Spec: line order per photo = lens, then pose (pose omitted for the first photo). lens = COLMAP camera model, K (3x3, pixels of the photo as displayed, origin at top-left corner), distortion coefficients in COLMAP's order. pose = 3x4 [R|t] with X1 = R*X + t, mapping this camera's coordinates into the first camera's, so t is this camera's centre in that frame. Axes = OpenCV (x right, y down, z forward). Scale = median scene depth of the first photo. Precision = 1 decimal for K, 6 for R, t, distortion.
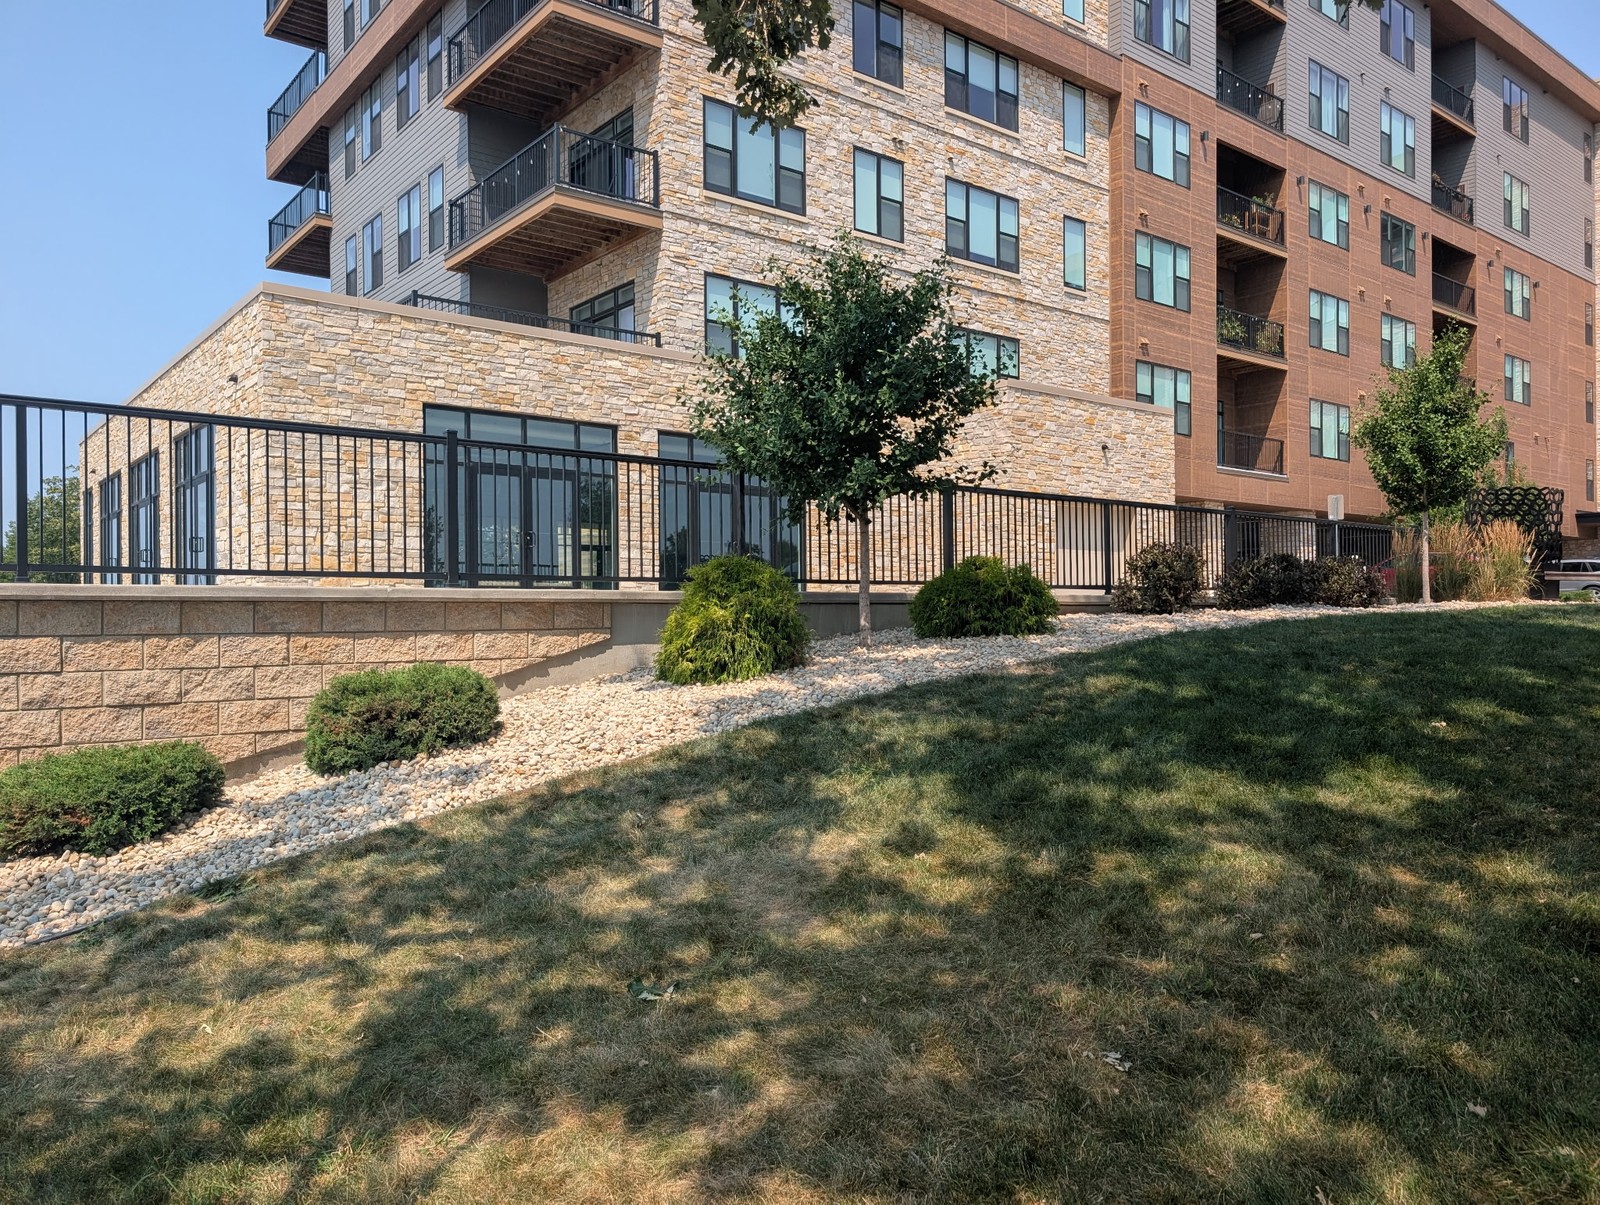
lens RADIAL K [[1150.9, 0, 800.8], [0, 1150.9, 602.9], [0, 0, 1]] dist [0.022435, -0.018265]
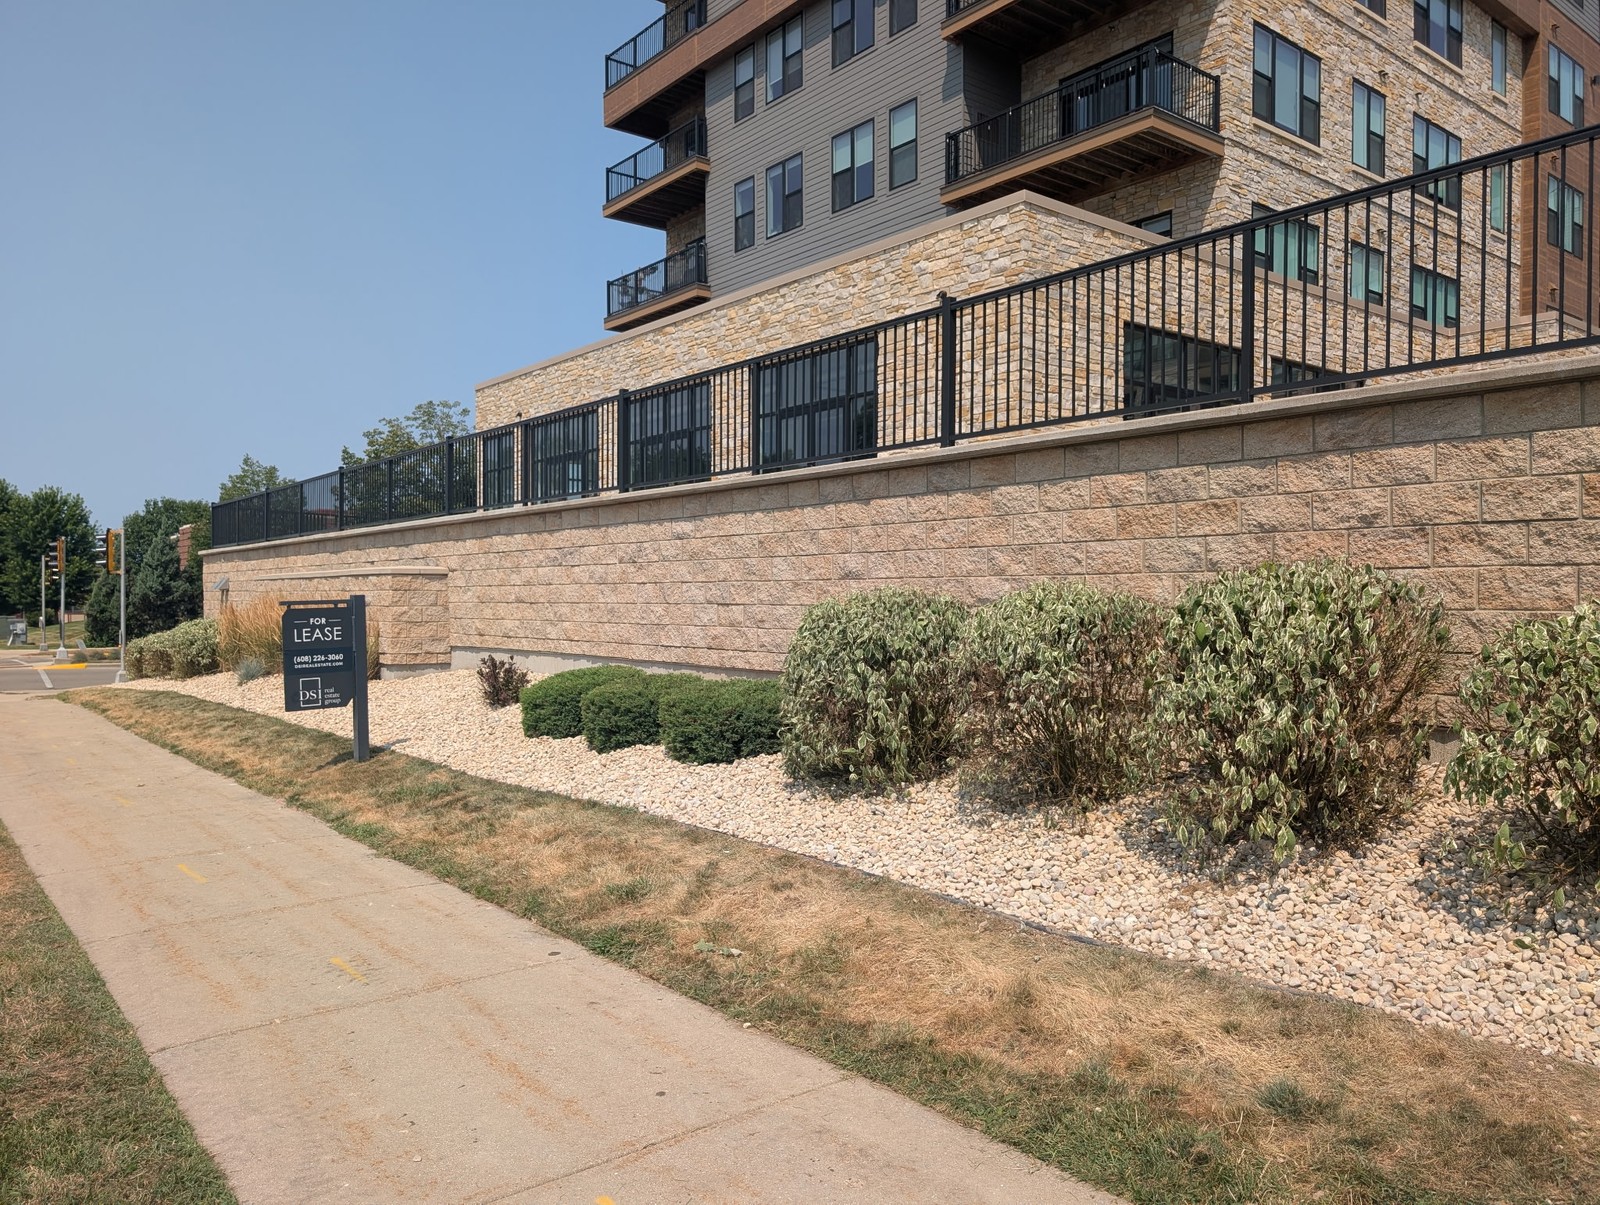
lens RADIAL K [[1150.9, 0, 799.2], [0, 1150.9, 602.9], [0, 0, 1]] dist [0.022435, -0.018265]
pose [[0.999992, 0.003793, -0.001493, -0.417469], [-0.003771, 0.999888, 0.014457, 0.037168], [0.001548, -0.014452, 0.999894, 0.010267]]
